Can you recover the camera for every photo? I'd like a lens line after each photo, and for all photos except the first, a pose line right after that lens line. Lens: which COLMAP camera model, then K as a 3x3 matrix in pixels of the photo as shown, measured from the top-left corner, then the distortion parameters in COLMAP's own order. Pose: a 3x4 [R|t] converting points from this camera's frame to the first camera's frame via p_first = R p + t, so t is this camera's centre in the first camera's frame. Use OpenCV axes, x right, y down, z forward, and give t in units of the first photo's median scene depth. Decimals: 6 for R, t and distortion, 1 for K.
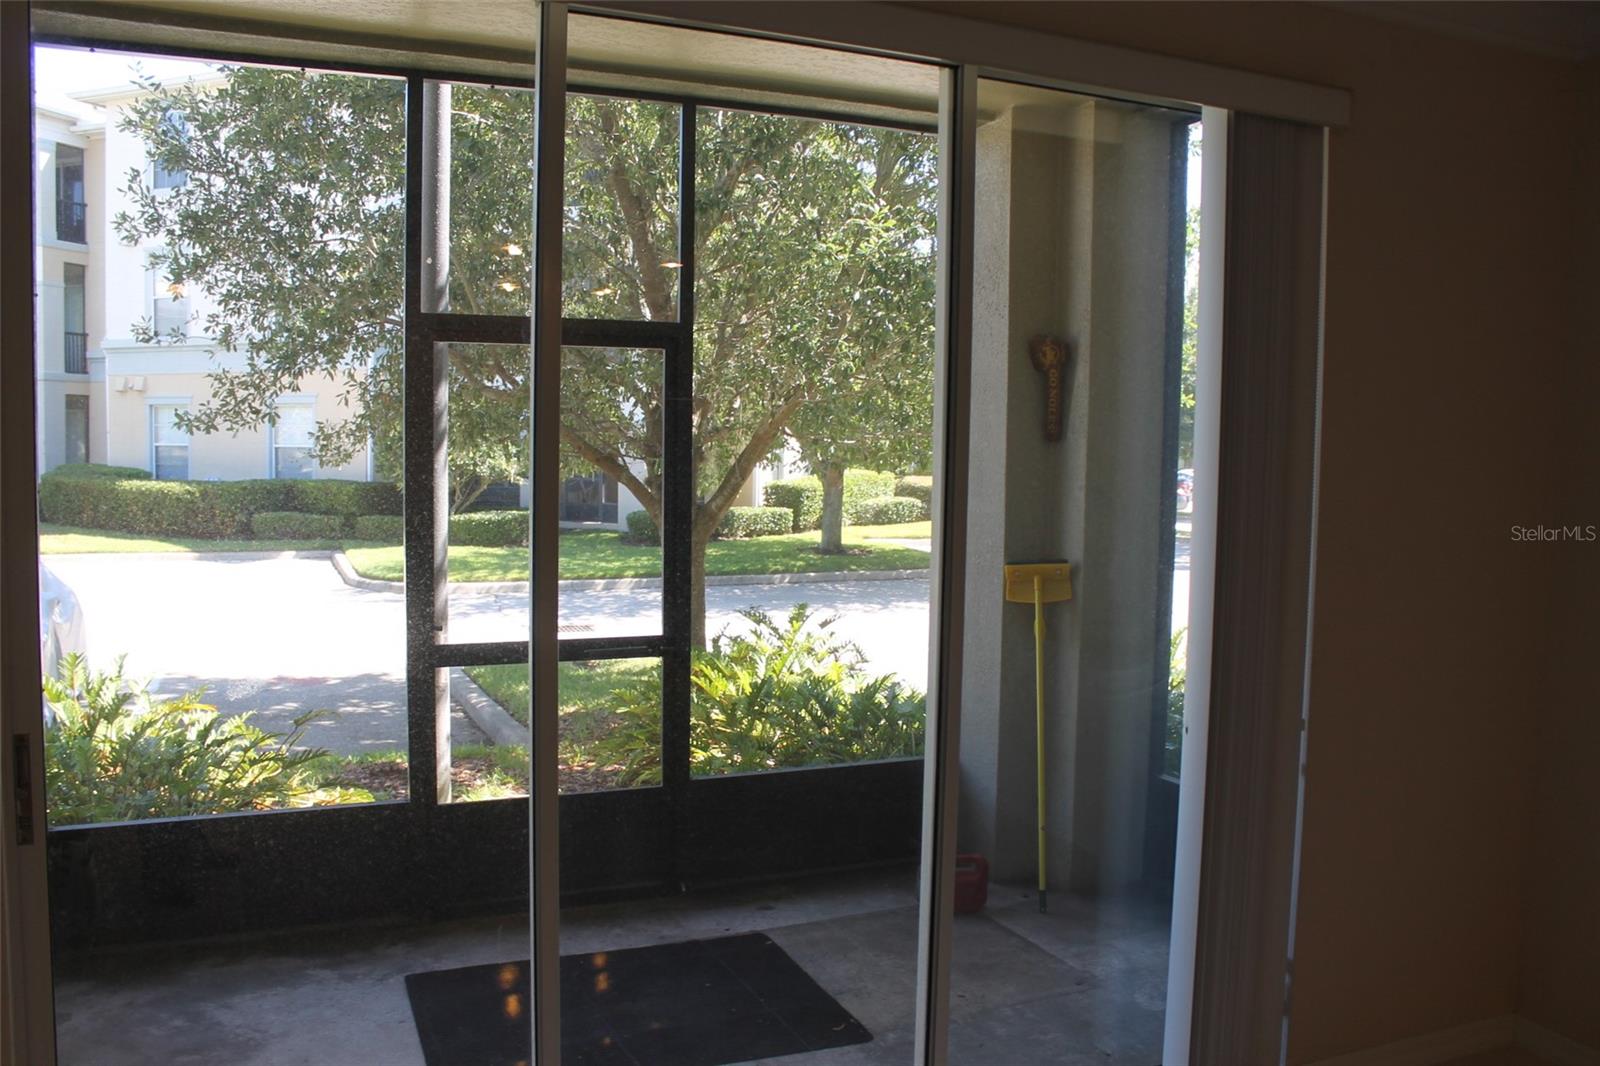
lens RADIAL K [[1368.8, 0, 784.7], [0, 1368.8, 536.4], [0, 0, 1]] dist [-0.142949, 0.127214]
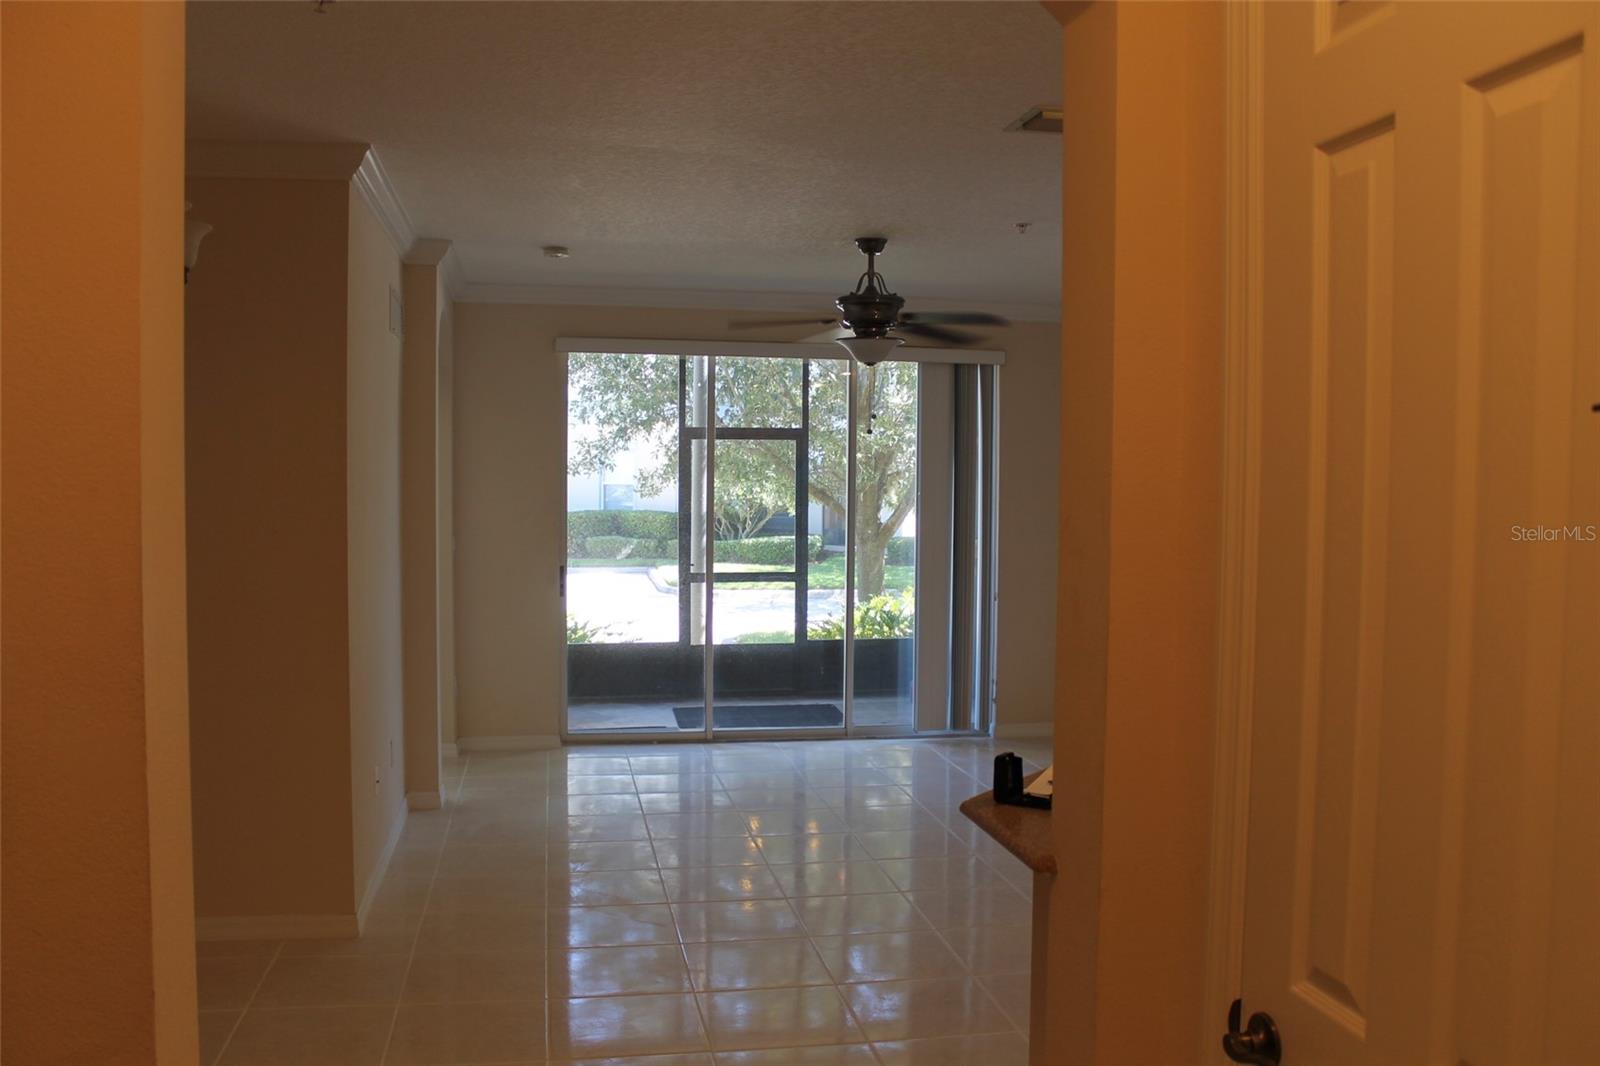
lens RADIAL K [[1368.8, 0, 784.7], [0, 1368.8, 536.4], [0, 0, 1]] dist [-0.142949, 0.127214]
pose [[0.974982, 0.002704, -0.222268, 0.172027], [-0.008557, 0.999641, -0.025377, 0.032579], [0.222120, 0.026644, 0.974655, -0.510746]]
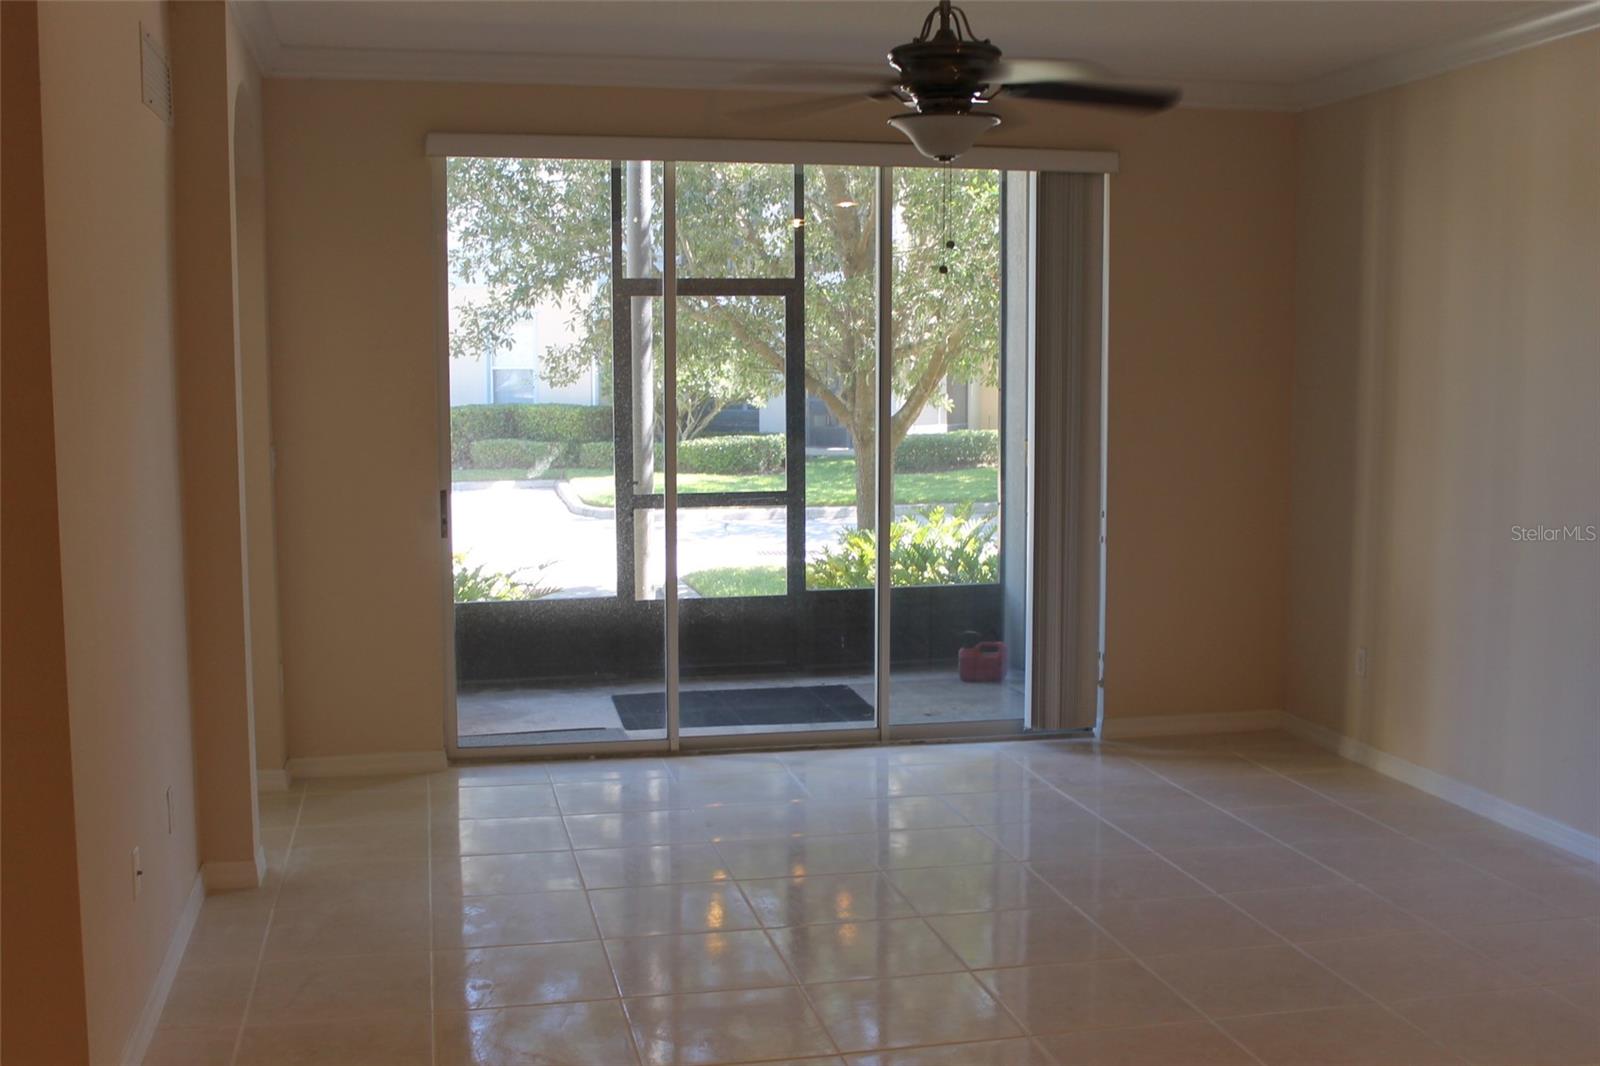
lens RADIAL K [[1752.4, 0, 800.0], [0, 1752.4, 533.0], [0, 0, 1]] dist [-0.106933, -0.007503]
pose [[0.983439, -0.000948, -0.181235, 0.121035], [0.006657, 0.999500, 0.030895, 0.027131], [0.181115, -0.031590, 0.982954, -0.388177]]
